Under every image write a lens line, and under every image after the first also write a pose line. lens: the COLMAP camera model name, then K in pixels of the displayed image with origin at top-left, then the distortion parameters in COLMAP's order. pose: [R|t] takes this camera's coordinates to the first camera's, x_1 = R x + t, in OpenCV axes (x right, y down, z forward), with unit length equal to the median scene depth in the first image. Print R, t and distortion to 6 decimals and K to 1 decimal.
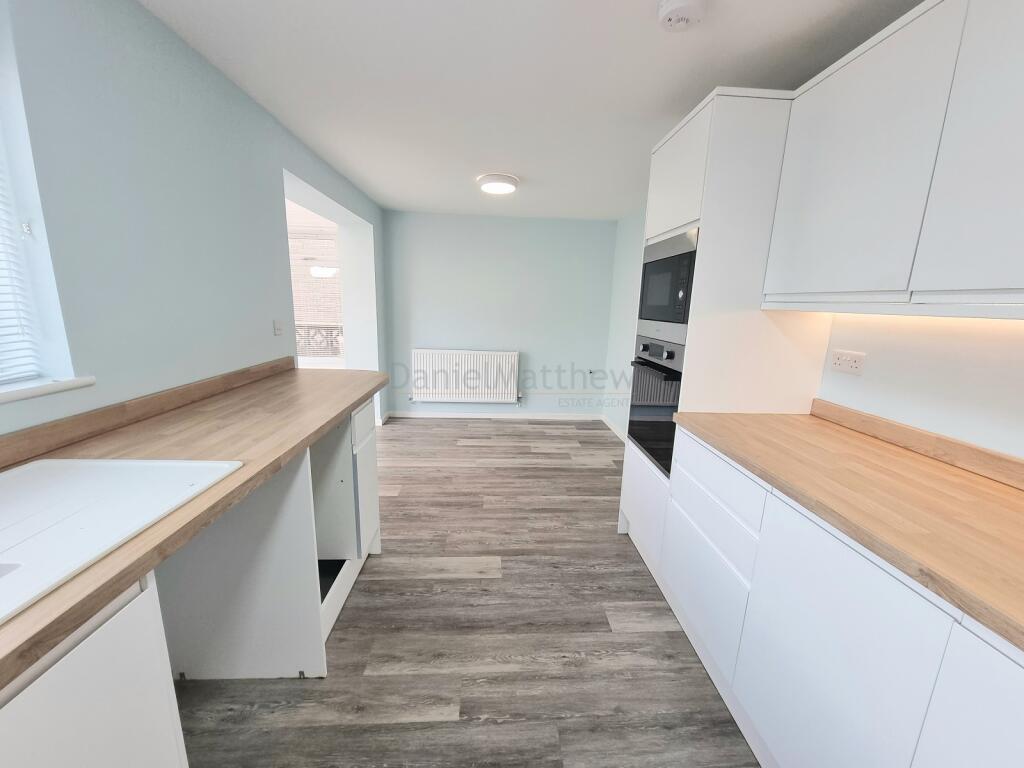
lens RADIAL K [[420.5, 0, 518.6], [0, 420.5, 394.6], [0, 0, 1]] dist [0.001097, -0.002284]
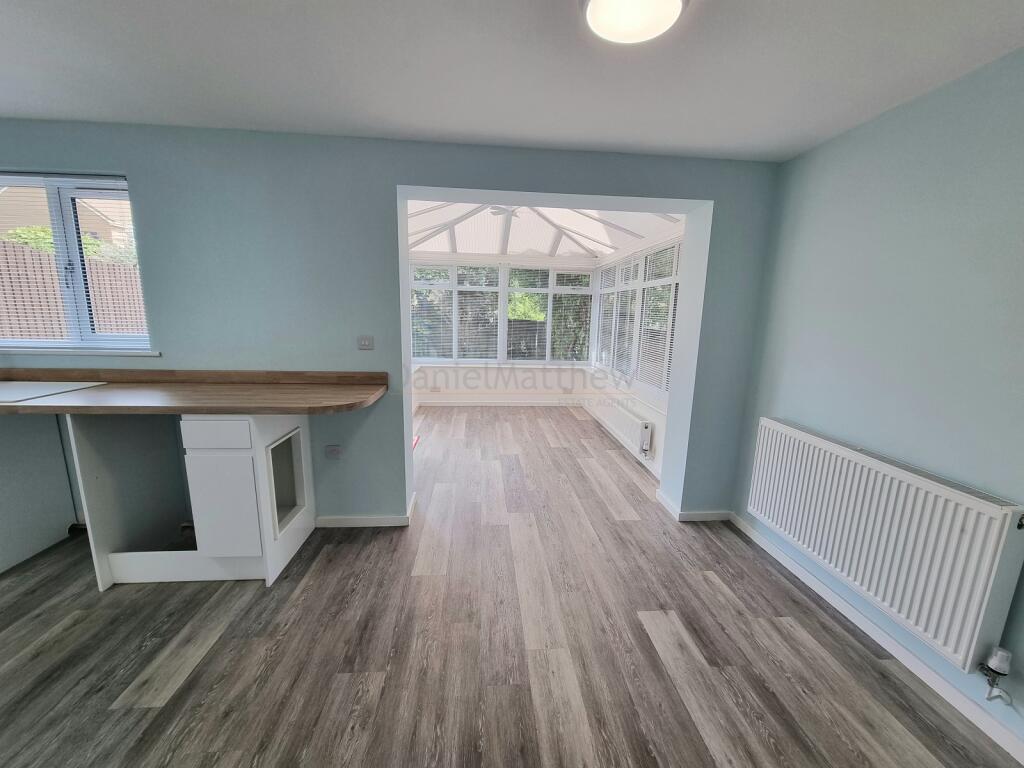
lens RADIAL K [[420.5, 0, 518.6], [0, 420.5, 394.6], [0, 0, 1]] dist [0.001097, -0.002284]
pose [[0.023902, 0.162352, -0.986443, 0.436835], [-0.236589, 0.959614, 0.152204, -0.247037], [0.971316, 0.229743, 0.061347, 1.148802]]
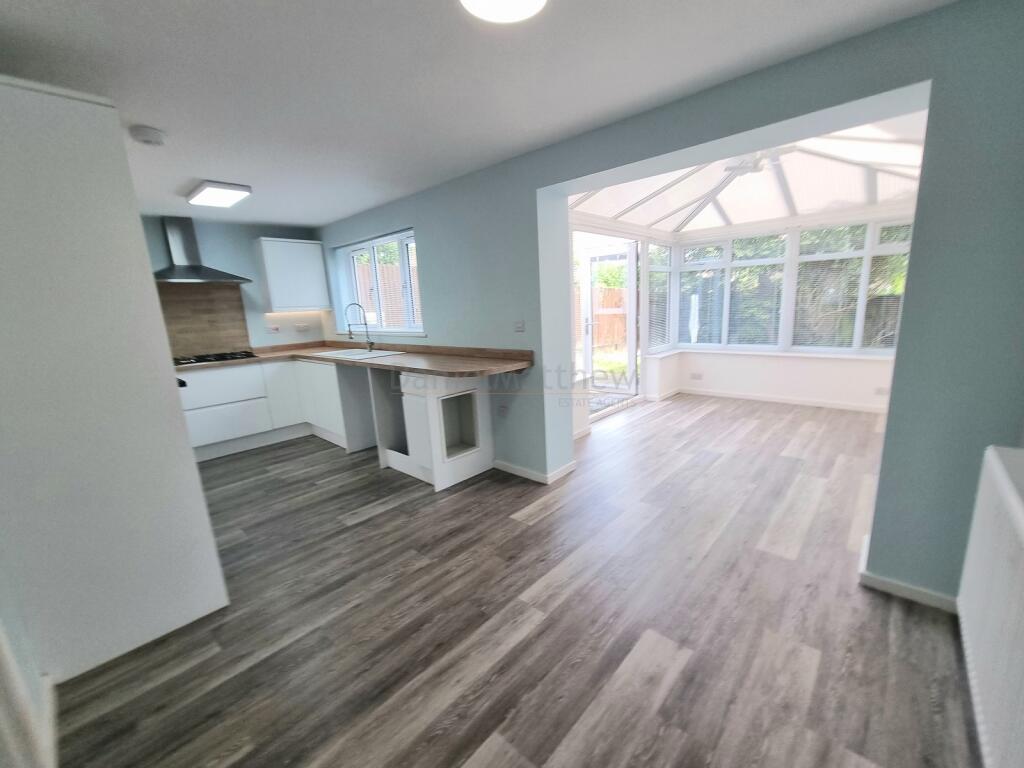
lens RADIAL K [[420.5, 0, 518.6], [0, 420.5, 394.6], [0, 0, 1]] dist [0.001097, -0.002284]
pose [[-0.717139, 0.150668, -0.680449, 0.302821], [-0.122661, 0.933824, 0.336046, -0.343543], [0.686051, 0.324456, -0.651200, 1.644660]]
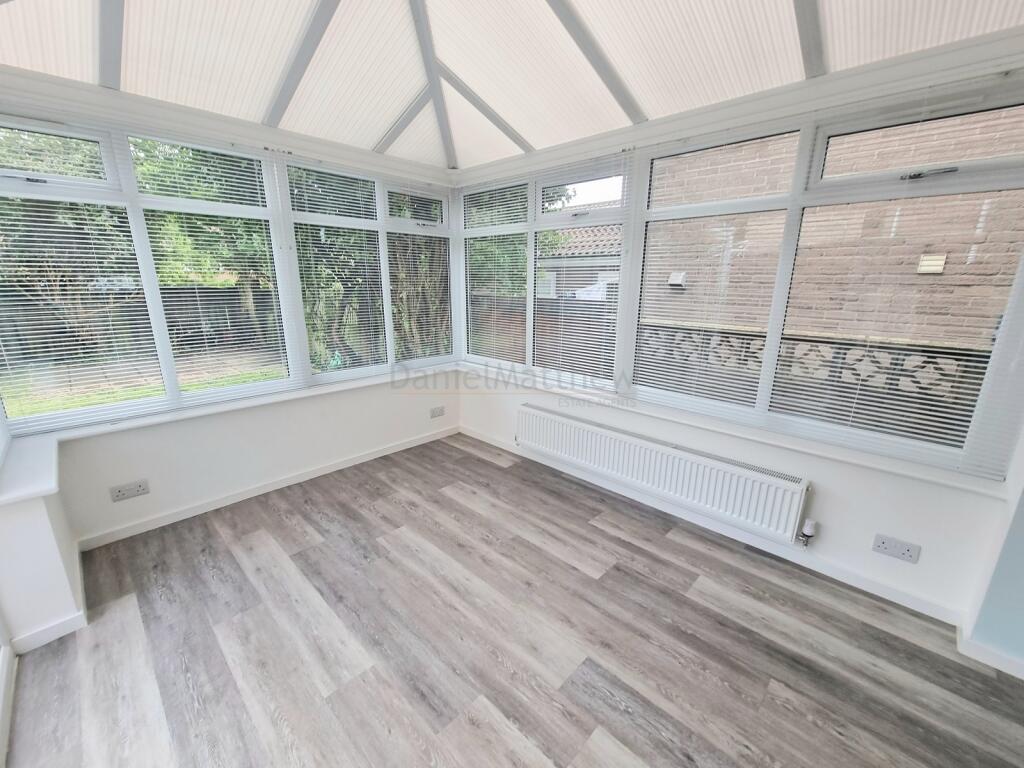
lens RADIAL K [[420.5, 0, 518.6], [0, 420.5, 394.6], [0, 0, 1]] dist [0.001097, -0.002284]
pose [[0.679504, 0.171349, -0.713382, -0.752170], [-0.145070, 0.984527, 0.098295, -0.195281], [0.719186, 0.036698, 0.693848, 0.819332]]
